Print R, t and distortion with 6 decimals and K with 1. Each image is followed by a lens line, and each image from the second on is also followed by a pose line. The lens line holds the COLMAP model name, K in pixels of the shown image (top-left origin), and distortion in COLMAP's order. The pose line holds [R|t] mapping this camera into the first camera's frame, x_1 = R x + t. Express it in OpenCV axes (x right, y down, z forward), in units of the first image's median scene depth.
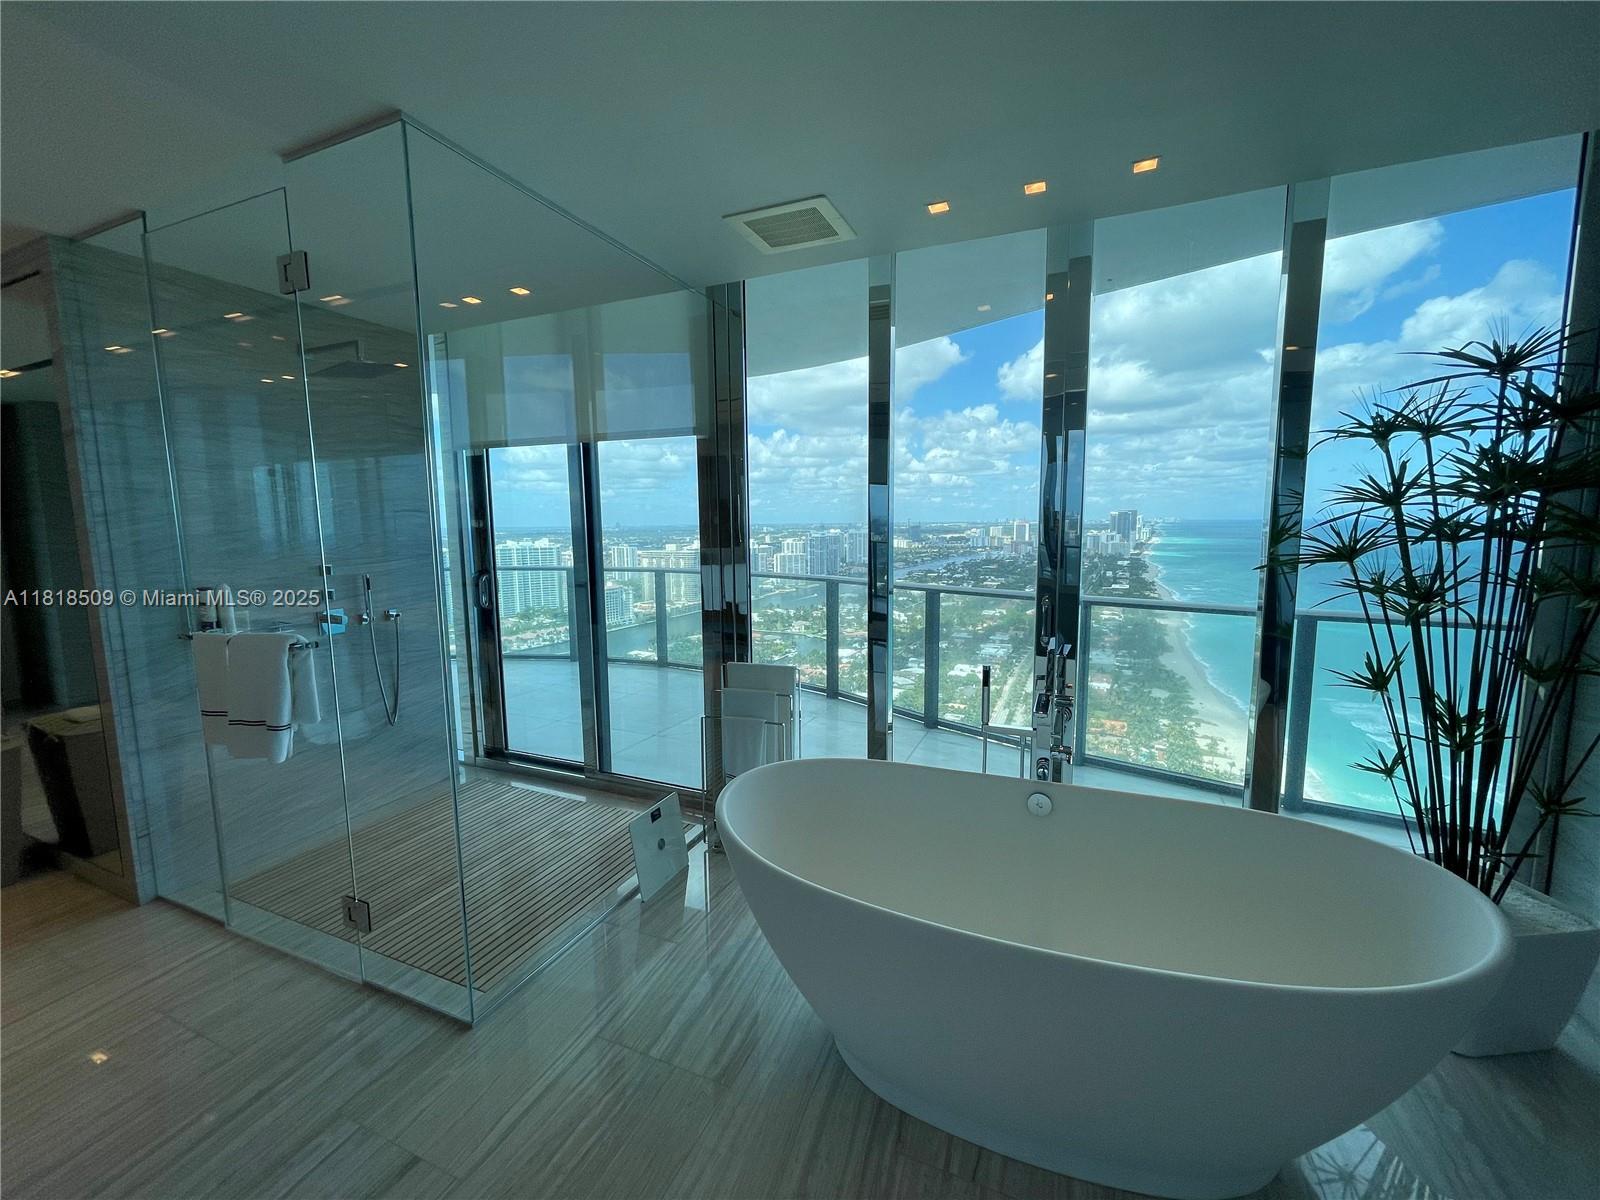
lens RADIAL K [[645.8, 0, 800.4], [0, 645.8, 597.7], [0, 0, 1]] dist [0.004171, -0.000318]
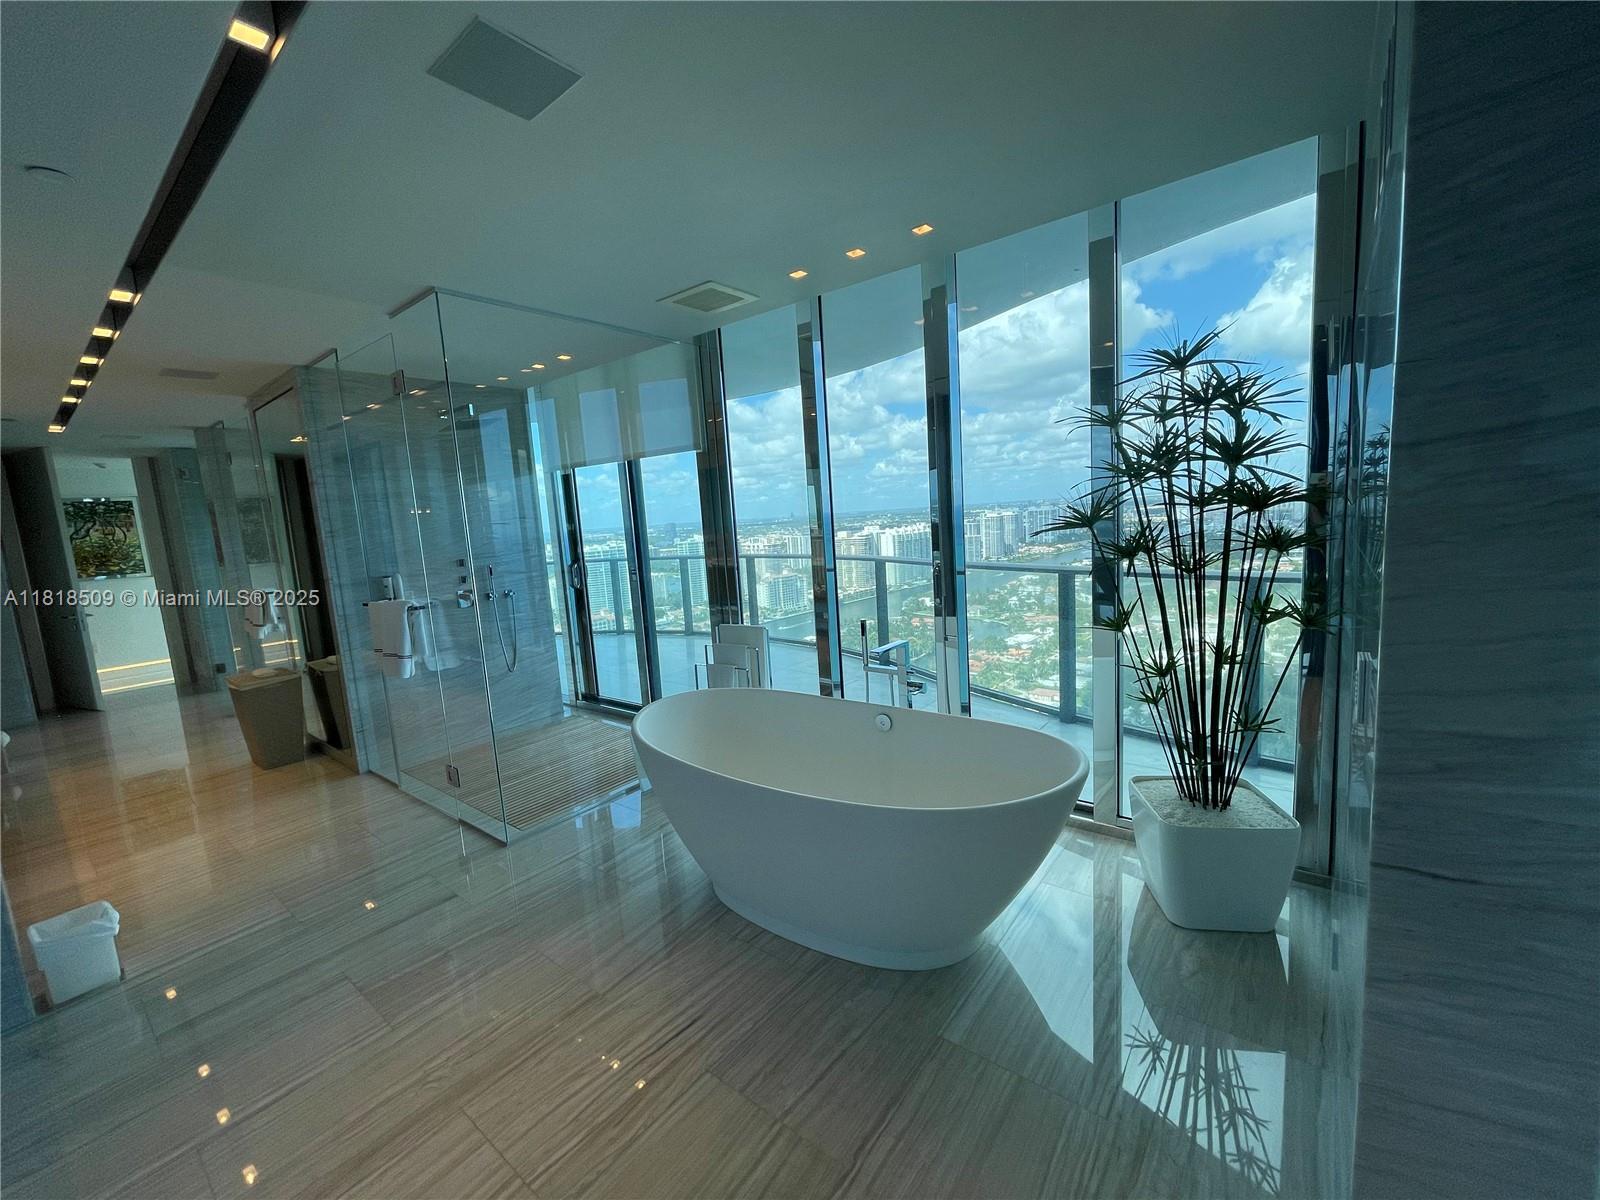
lens RADIAL K [[645.8, 0, 798.6], [0, 645.8, 597.2], [0, 0, 1]] dist [0.004171, -0.000318]
pose [[0.964460, -0.016908, -0.263686, 0.447566], [0.022681, 0.999565, 0.018862, 0.028731], [0.263253, -0.024172, 0.964424, -0.242006]]
